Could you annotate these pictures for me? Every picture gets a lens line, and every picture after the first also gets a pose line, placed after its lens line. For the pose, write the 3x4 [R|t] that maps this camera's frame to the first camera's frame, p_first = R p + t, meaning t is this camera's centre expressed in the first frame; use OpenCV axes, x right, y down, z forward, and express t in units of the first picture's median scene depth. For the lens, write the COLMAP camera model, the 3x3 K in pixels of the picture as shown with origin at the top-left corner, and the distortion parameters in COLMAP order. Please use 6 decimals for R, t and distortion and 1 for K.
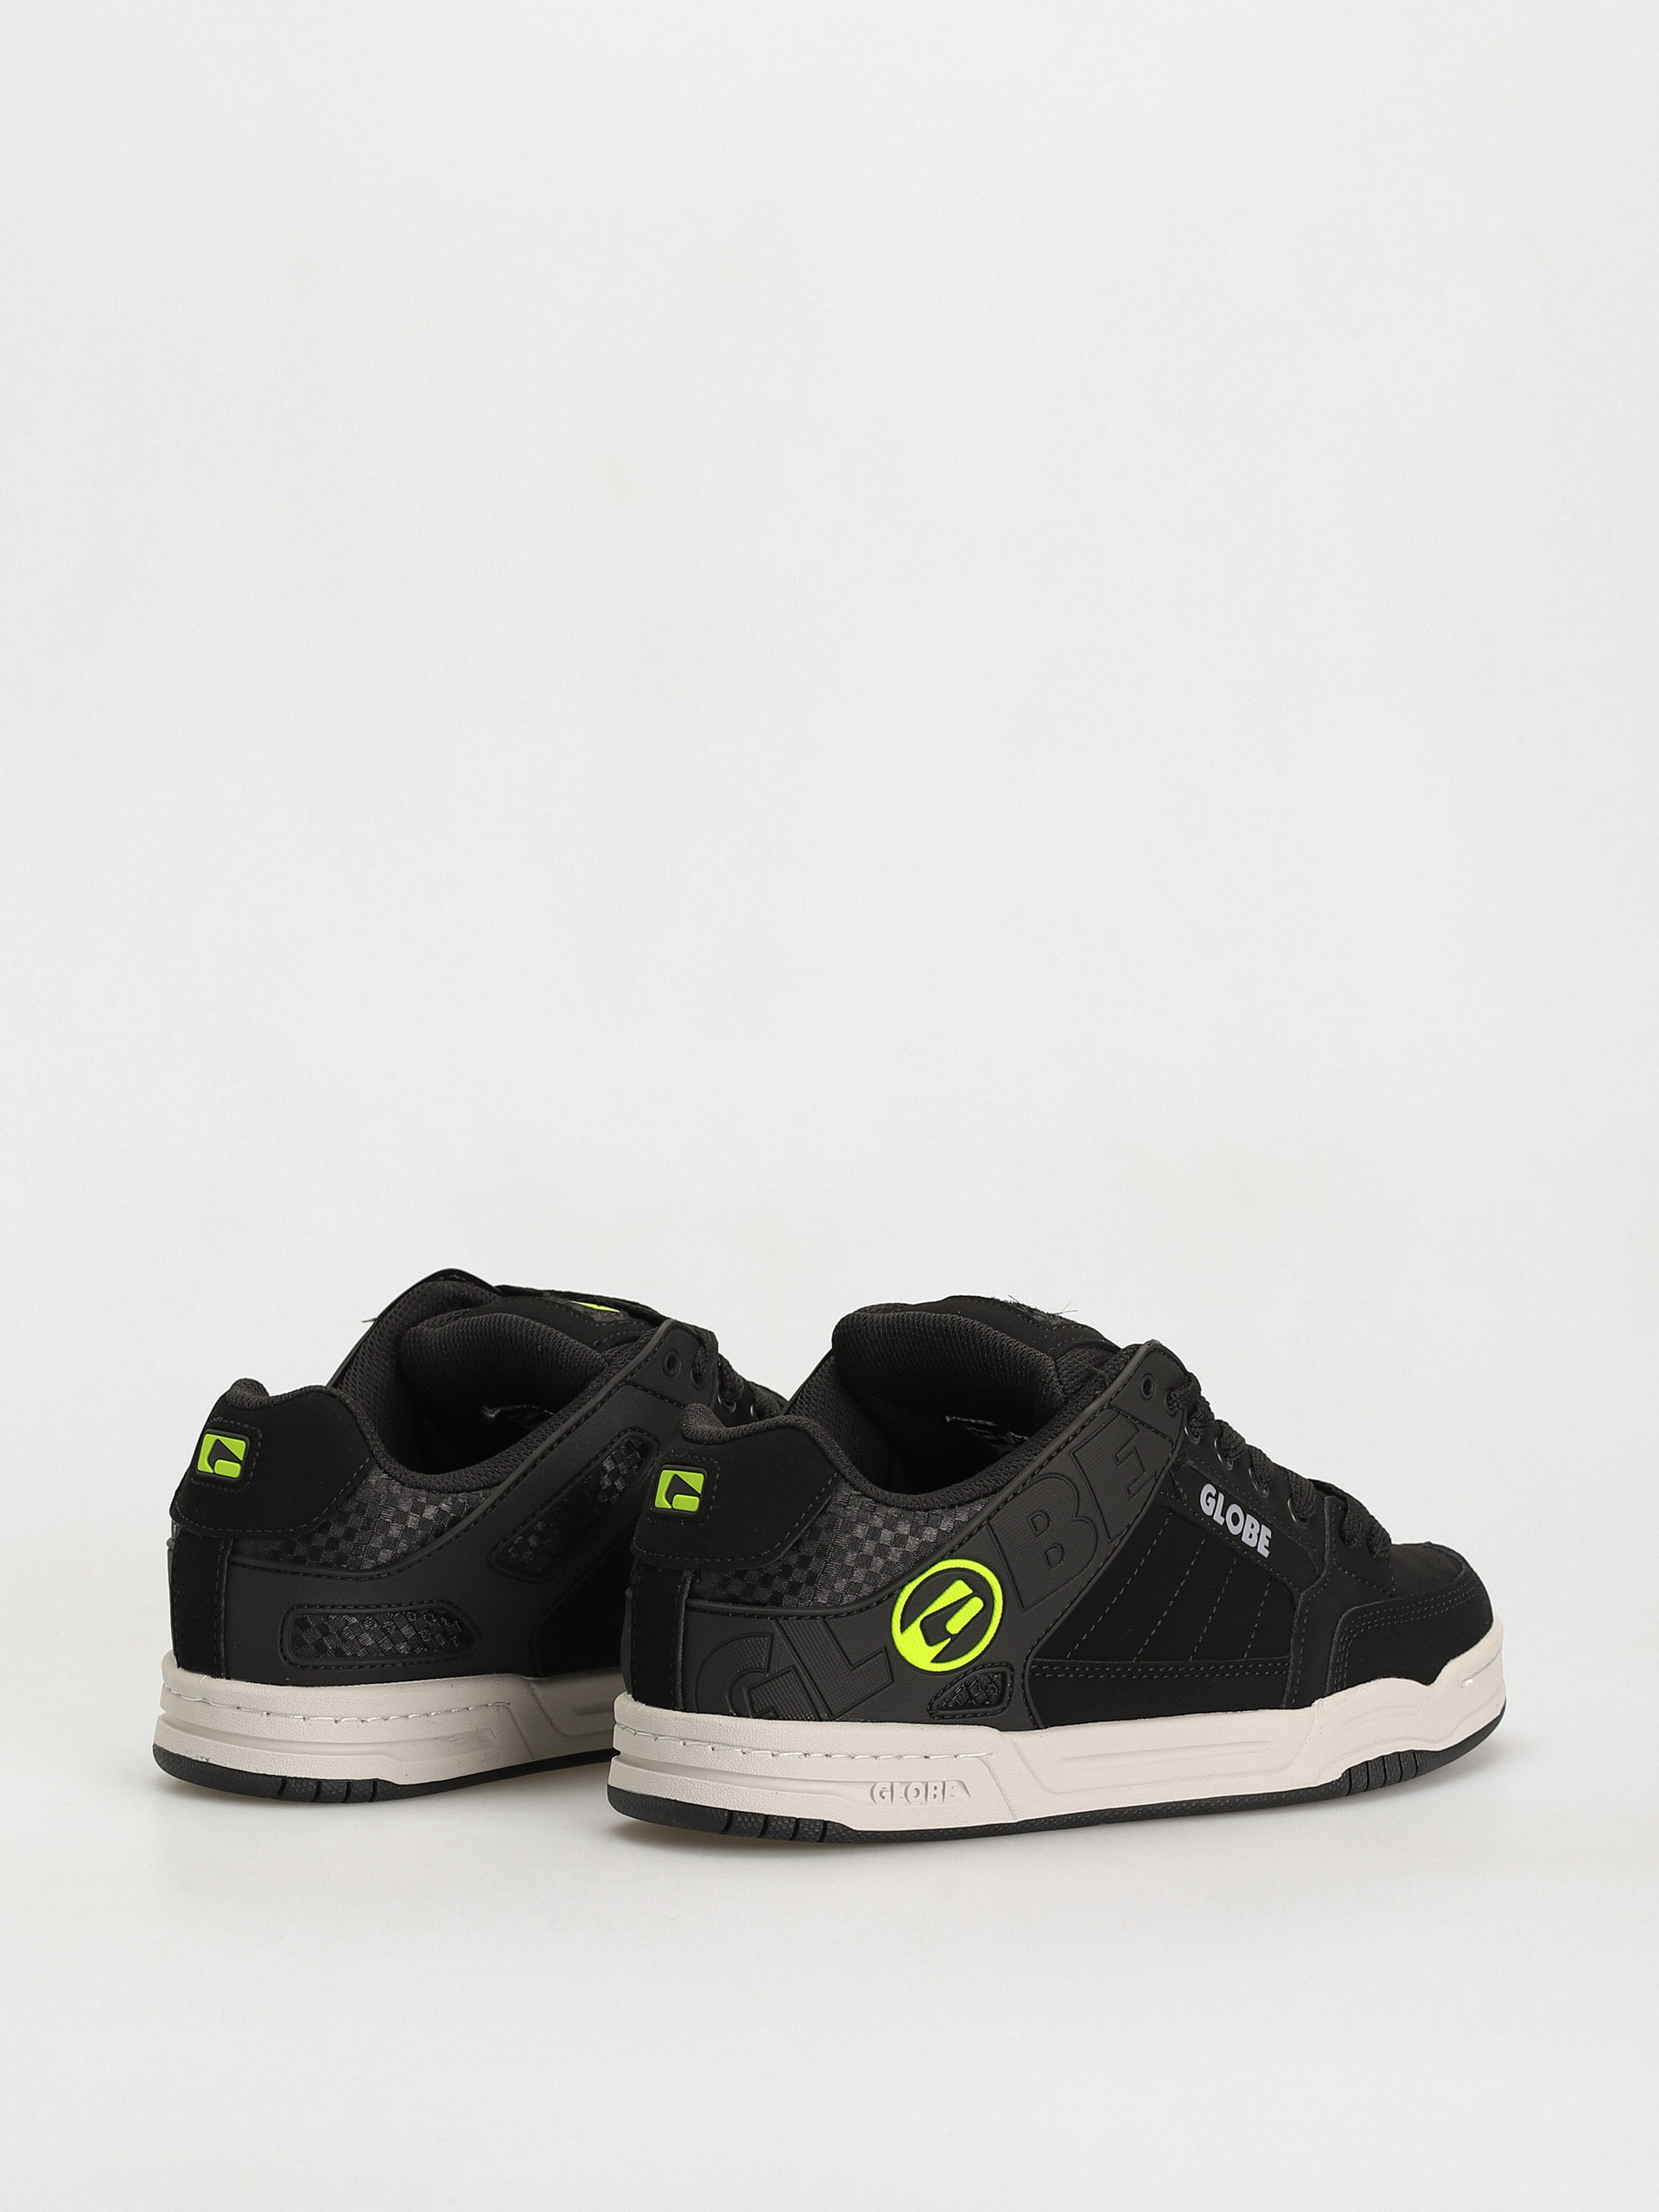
lens RADIAL K [[5803.5, 0, 830.0], [0, 5803.5, 1106.3], [0, 0, 1]] dist [-0.227280, 0.000000]
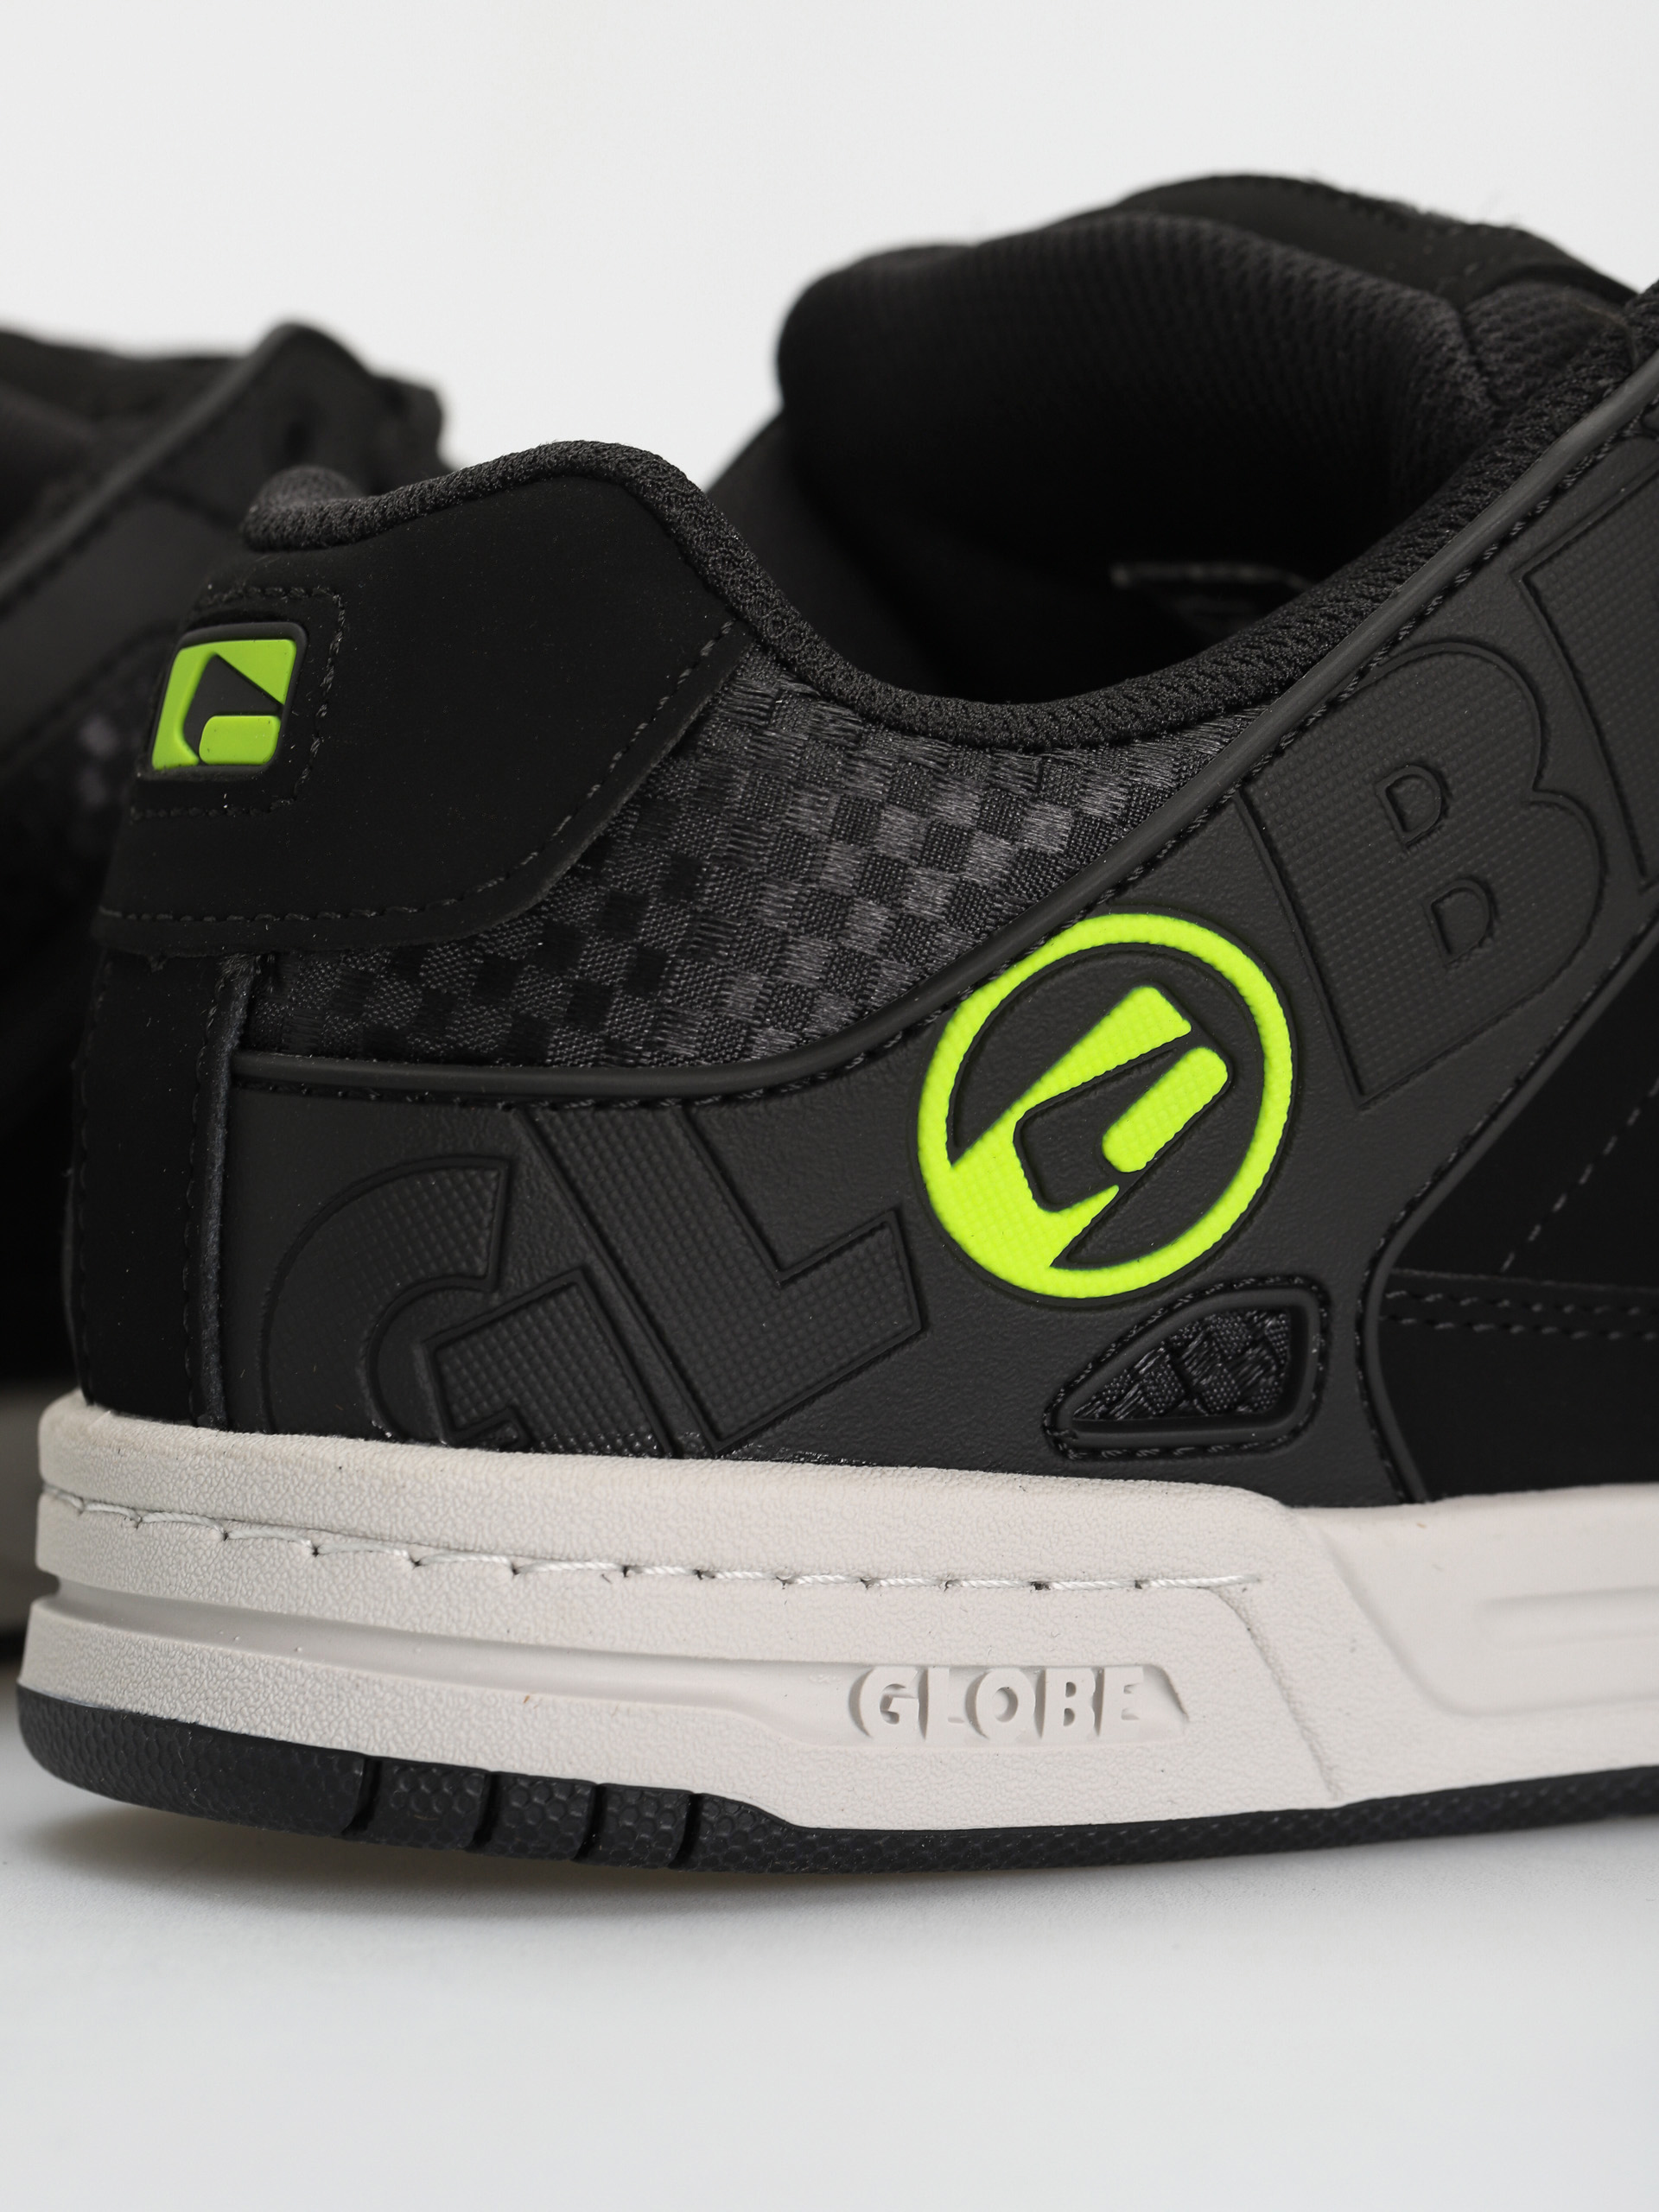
lens RADIAL K [[7232.2, 0, 826.3], [0, 7232.2, 1103.3], [0, 0, 1]] dist [-0.029108, 0.000000]
pose [[0.999390, -0.002839, -0.034813, 0.018785], [0.003196, 0.999943, 0.010192, 0.083922], [0.034782, -0.010297, 0.999342, 0.627093]]
